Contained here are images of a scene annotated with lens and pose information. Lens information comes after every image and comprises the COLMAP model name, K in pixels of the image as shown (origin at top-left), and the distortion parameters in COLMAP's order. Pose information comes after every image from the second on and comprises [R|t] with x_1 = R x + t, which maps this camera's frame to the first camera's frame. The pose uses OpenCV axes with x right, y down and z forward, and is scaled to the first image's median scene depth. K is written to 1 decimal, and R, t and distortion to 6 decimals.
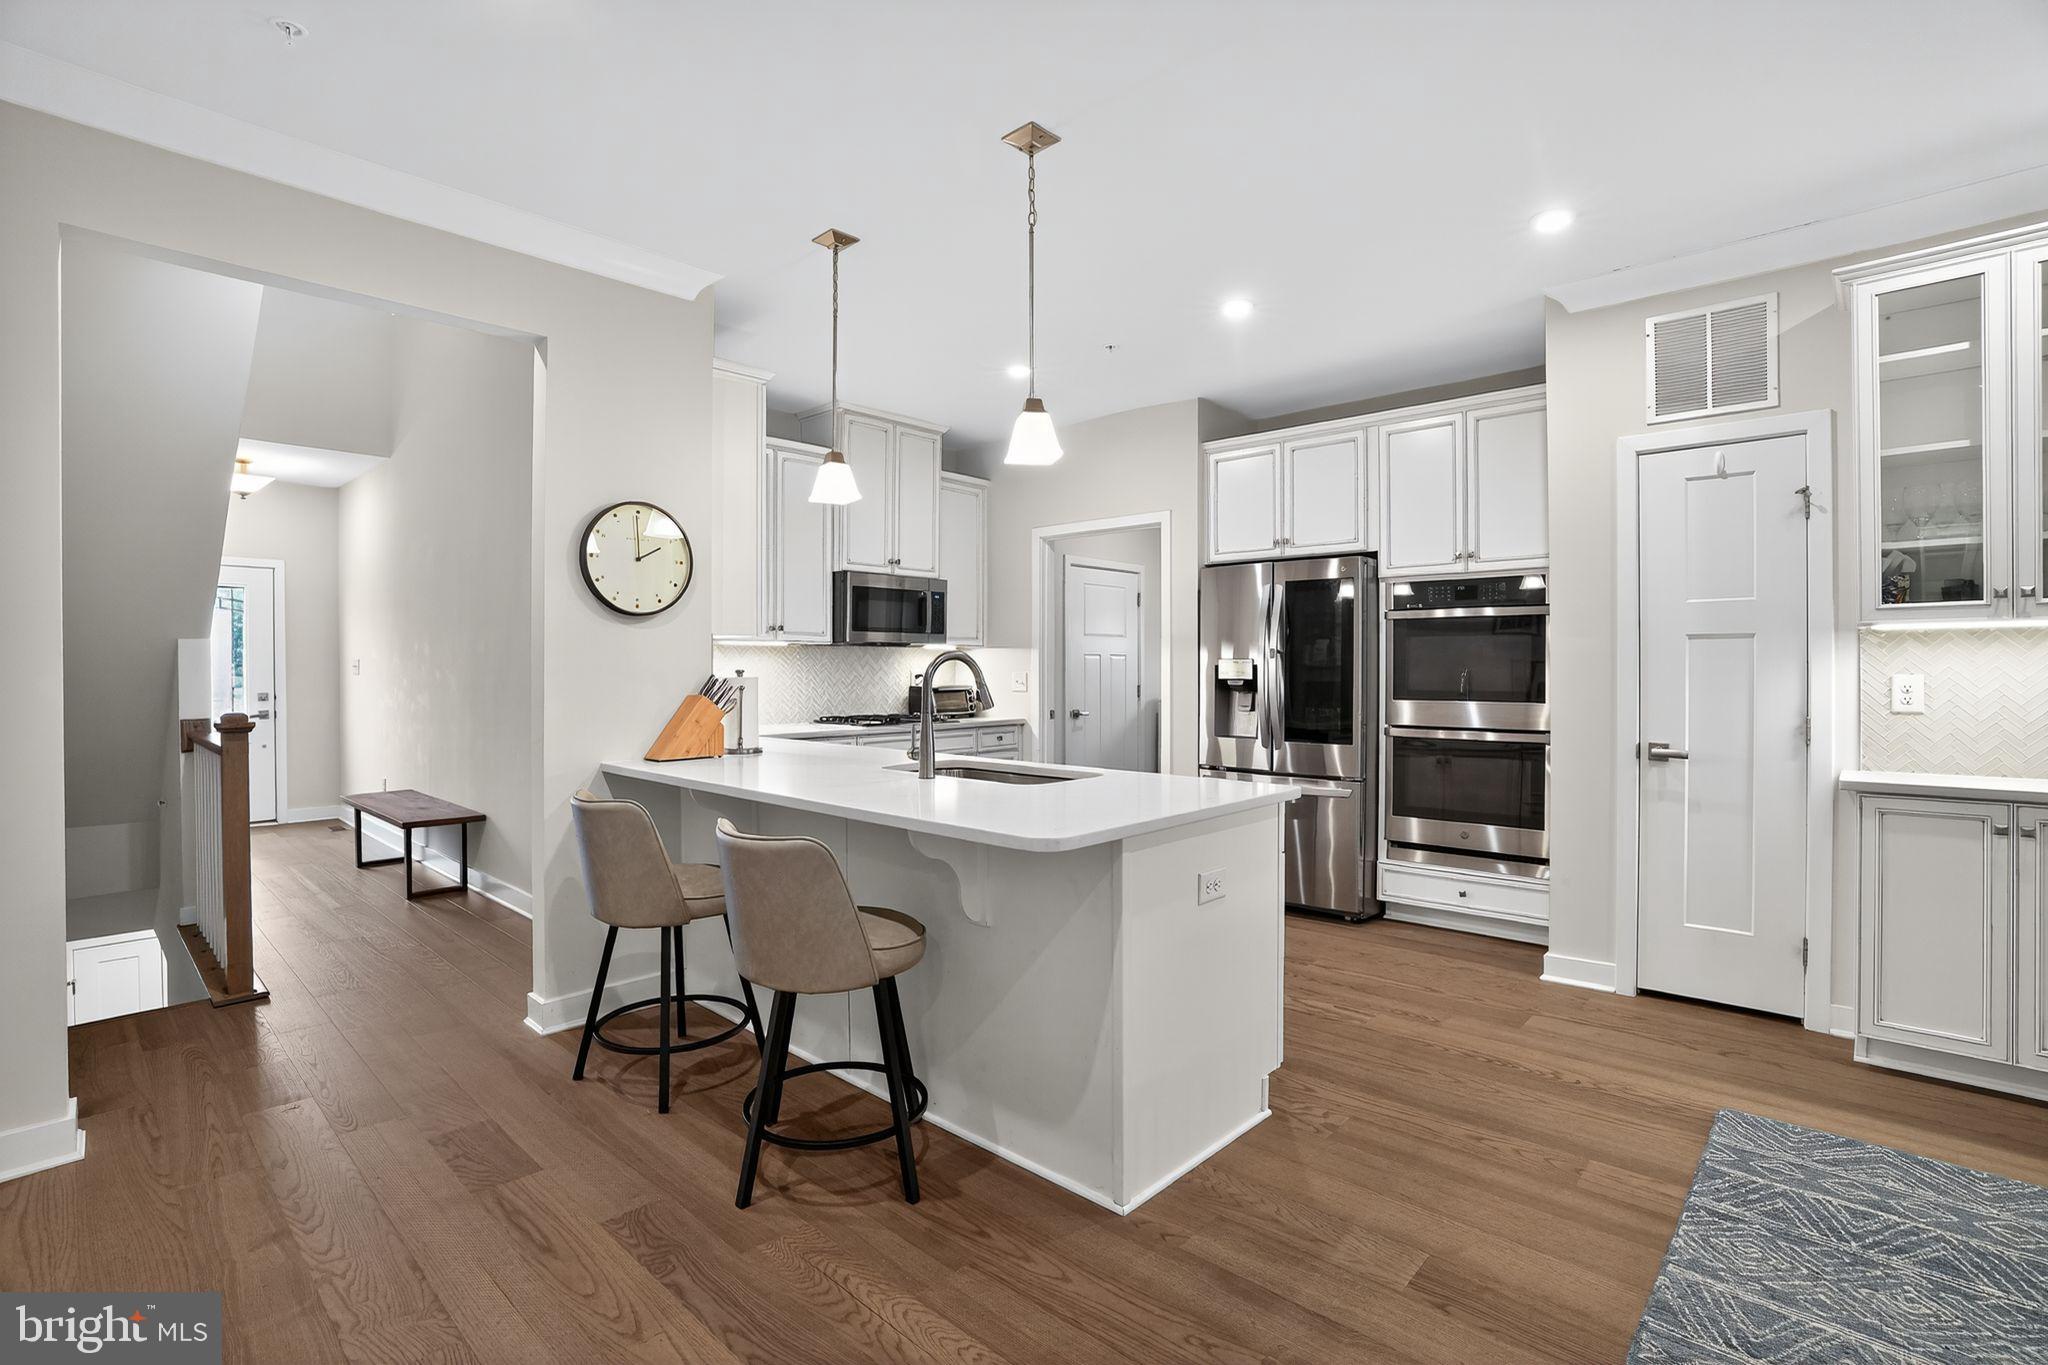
lens RADIAL K [[952.3, 0, 1027.5], [0, 952.3, 673.4], [0, 0, 1]] dist [-0.059458, 0.019789]
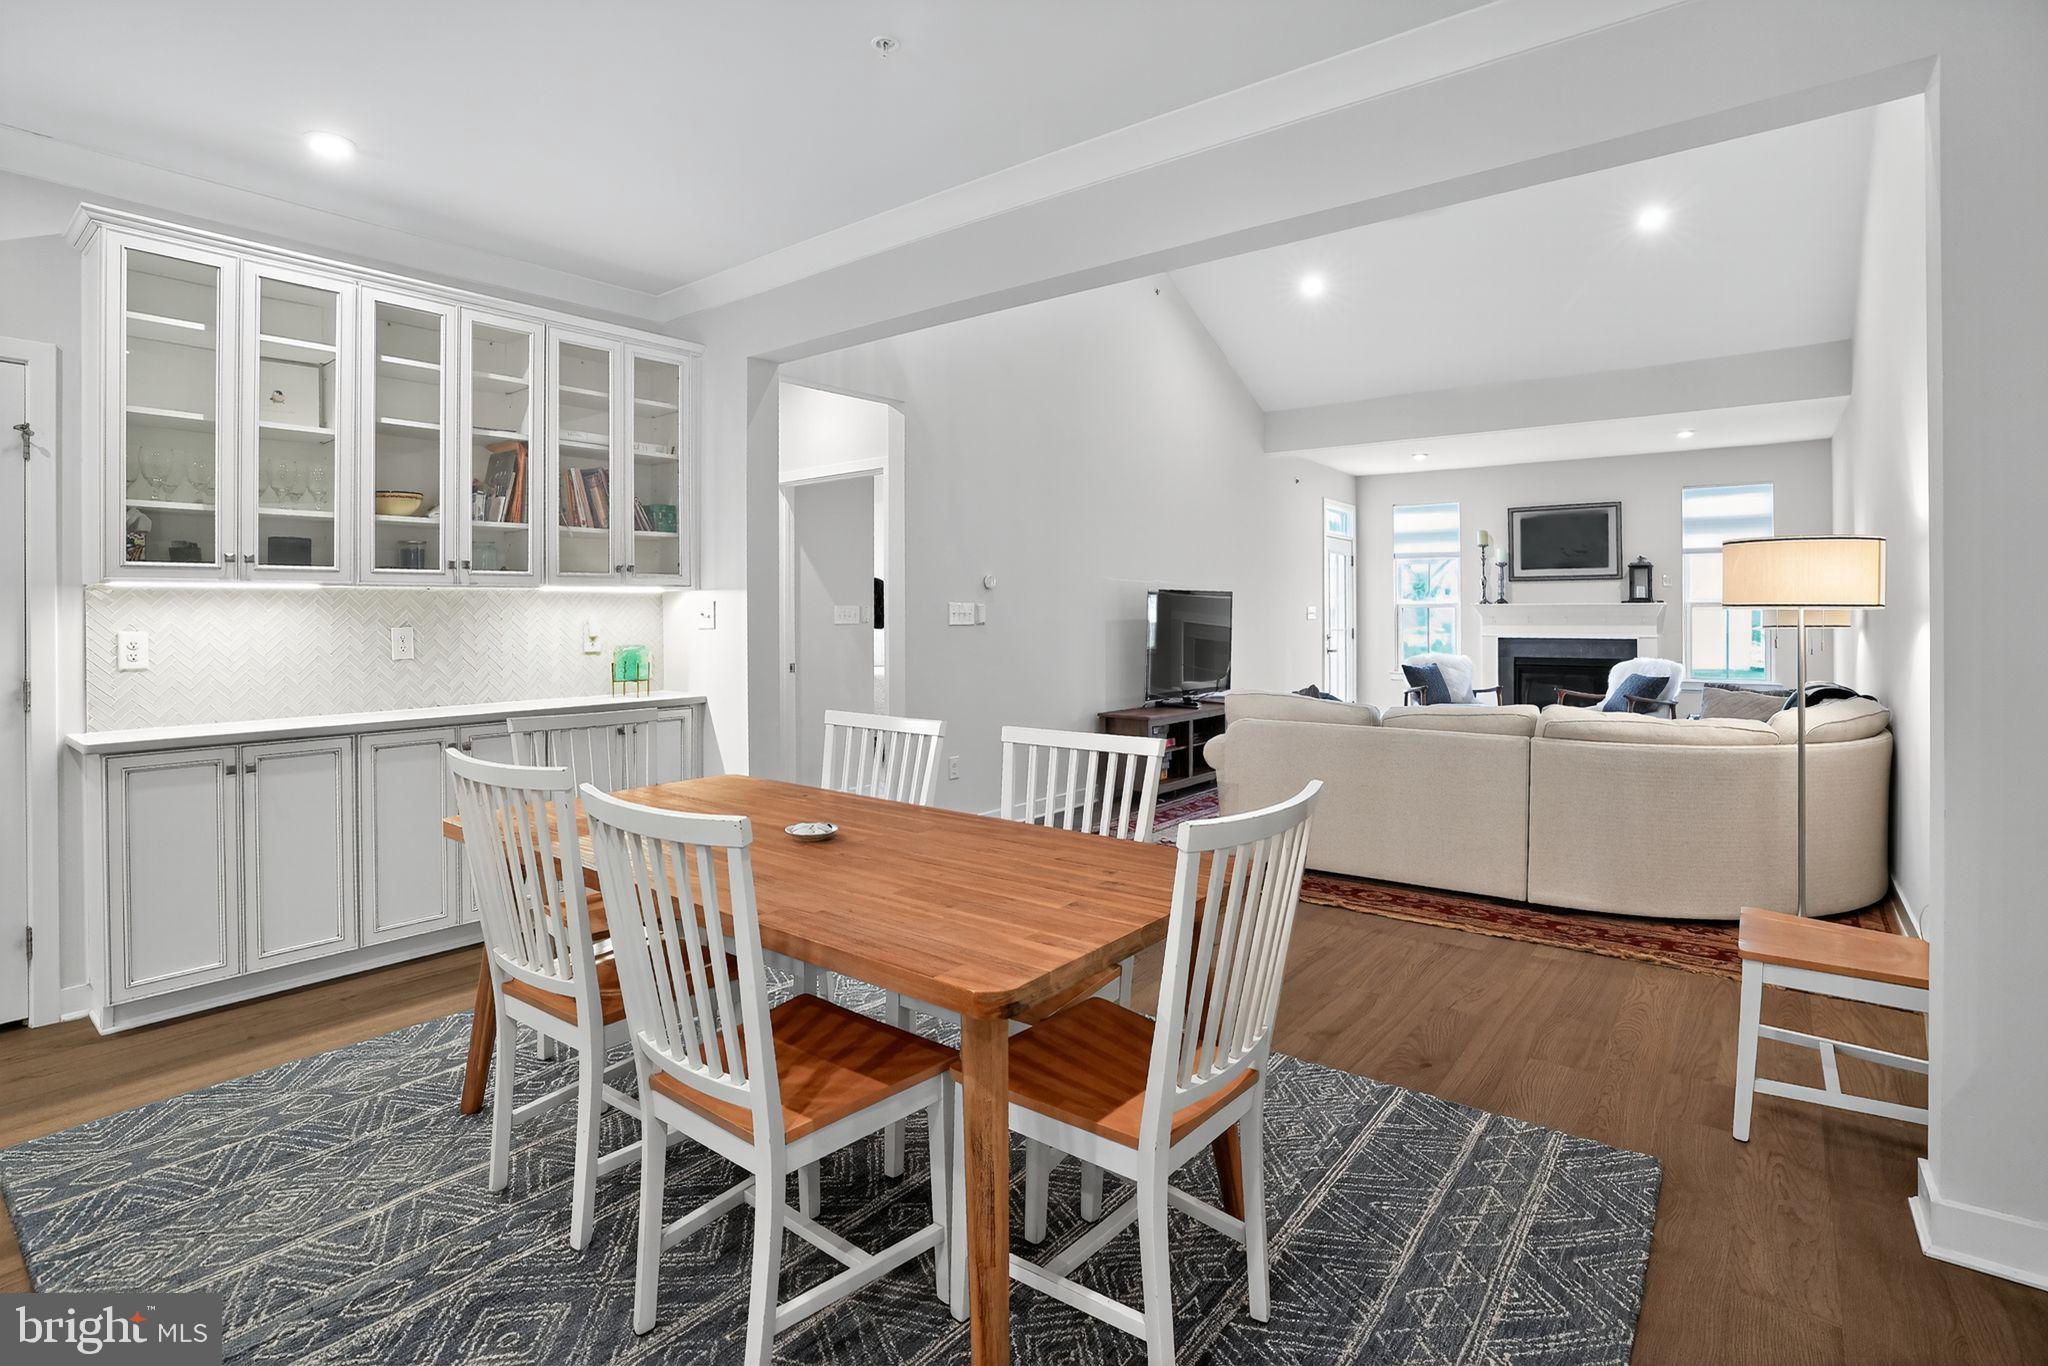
lens RADIAL K [[975.6, 0, 1008.3], [0, 975.6, 615.8], [0, 0, 1]] dist [-0.044287, 0.009773]
pose [[-0.070890, -0.001617, 0.997483, -0.099045], [0.005965, 0.999980, 0.002045, -0.008452], [-0.997466, 0.006095, -0.070879, 0.080077]]
